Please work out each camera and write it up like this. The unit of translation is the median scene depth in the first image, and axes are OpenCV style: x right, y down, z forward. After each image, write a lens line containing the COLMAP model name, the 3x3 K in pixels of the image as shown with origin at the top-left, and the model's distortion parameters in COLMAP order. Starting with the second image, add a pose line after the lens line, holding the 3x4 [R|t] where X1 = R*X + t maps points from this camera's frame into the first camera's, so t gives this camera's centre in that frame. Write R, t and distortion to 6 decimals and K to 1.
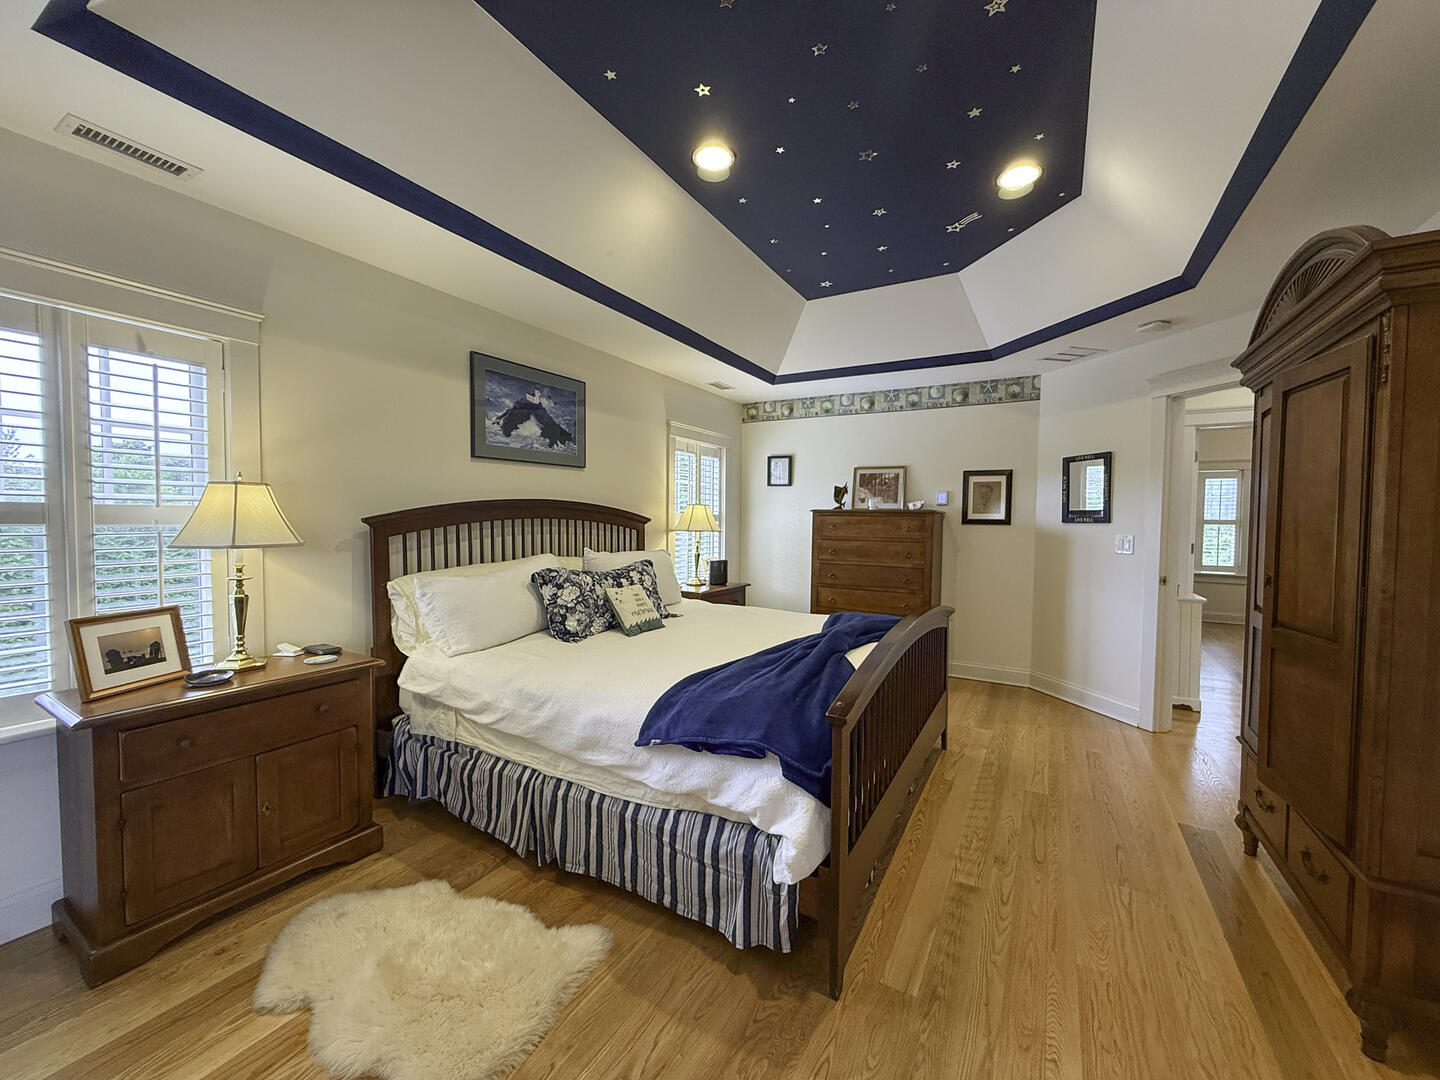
lens RADIAL K [[582.1, 0, 716.4], [0, 582.1, 539.7], [0, 0, 1]] dist [0.001769, -0.000160]
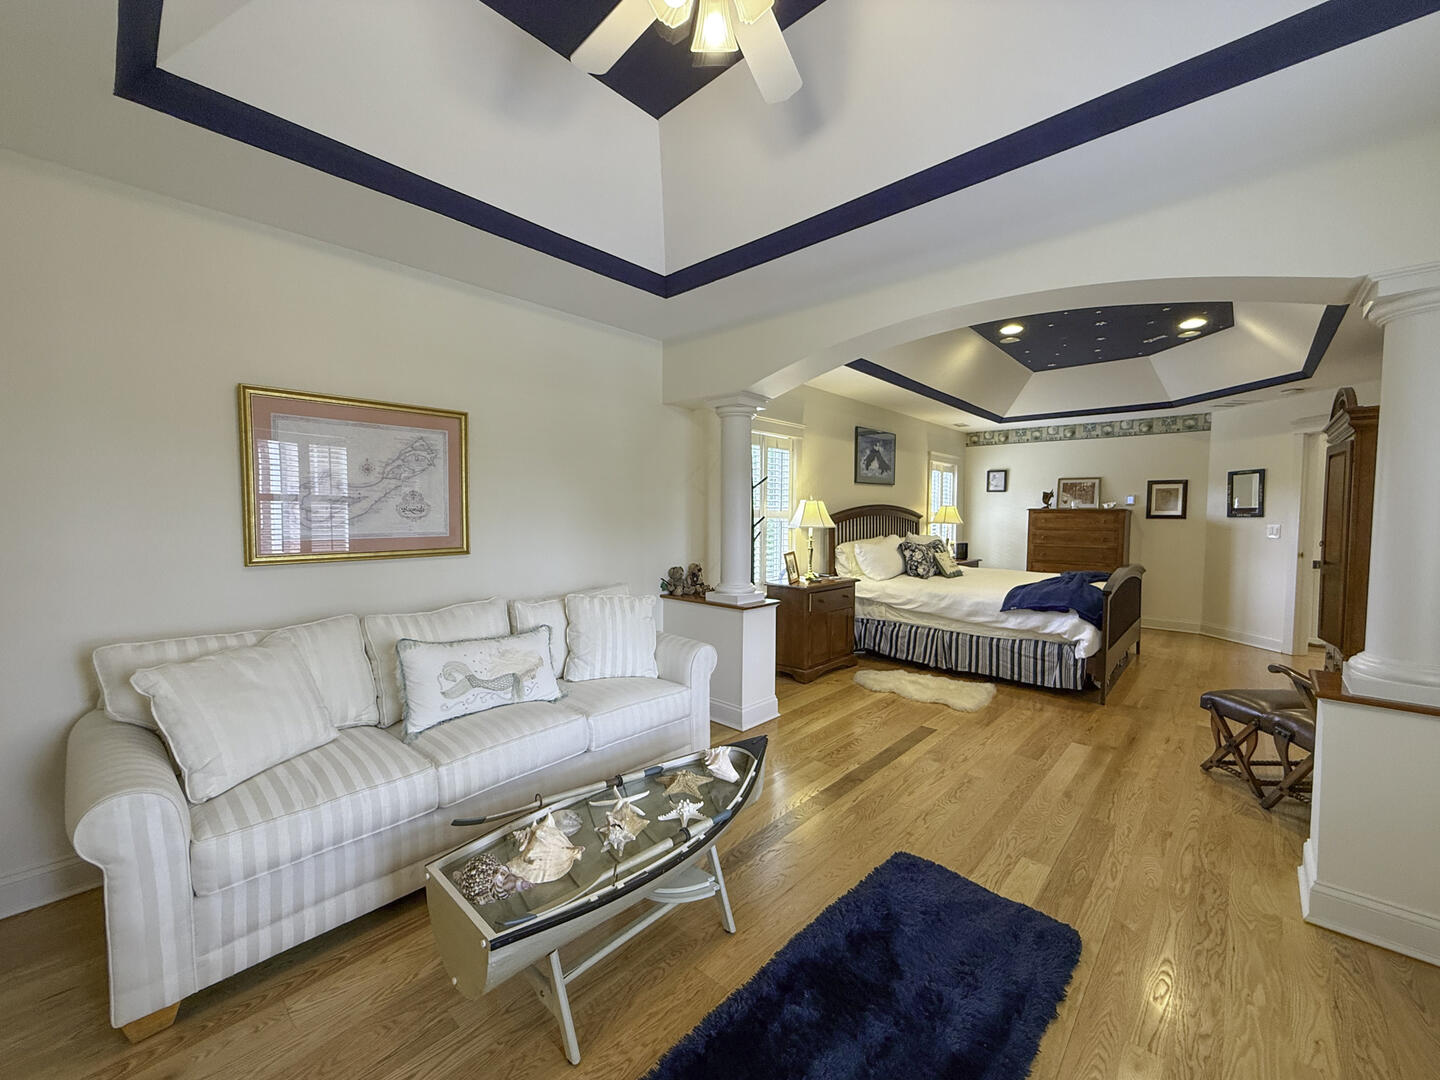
lens RADIAL K [[582.1, 0, 716.4], [0, 582.1, 539.7], [0, 0, 1]] dist [0.001769, -0.000160]
pose [[0.977559, 0.005447, -0.210591, -0.422302], [-0.004566, 0.999979, 0.004671, 0.032089], [0.210612, -0.003605, 0.977563, -0.845826]]
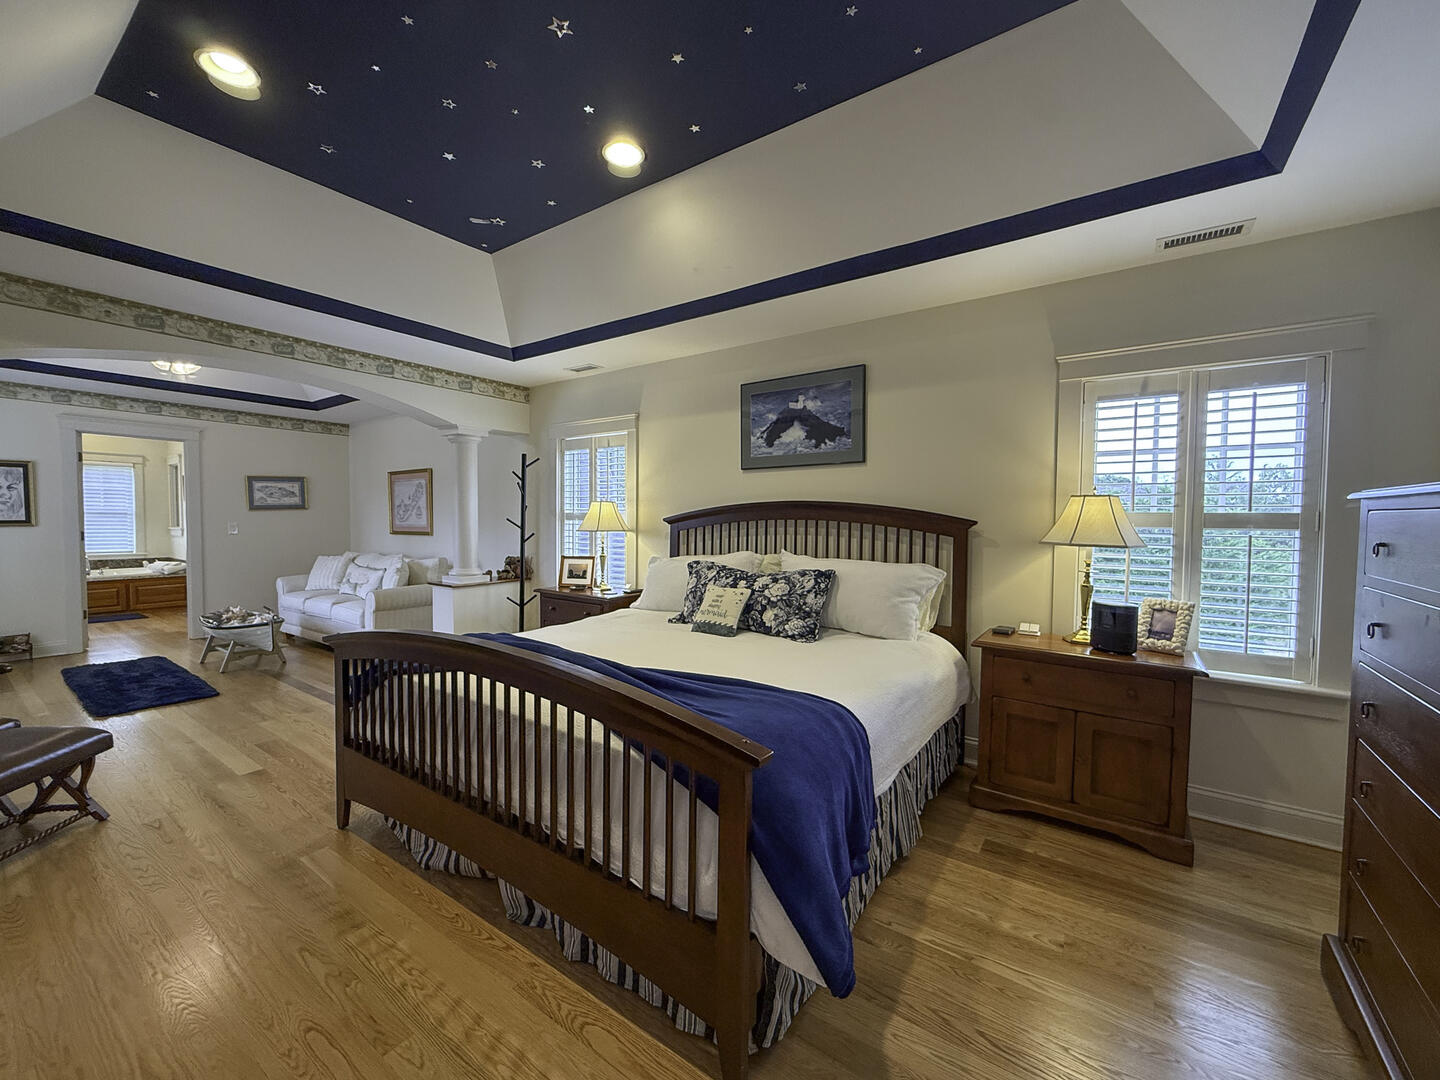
lens RADIAL K [[588.3, 0, 714.0], [0, 588.3, 544.8], [0, 0, 1]] dist [-0.001674, -0.000170]
pose [[-0.099462, 0.012966, -0.994957, 0.763338], [-0.062122, 0.997884, 0.019215, -0.003000], [0.993100, 0.063720, -0.098446, 0.985704]]
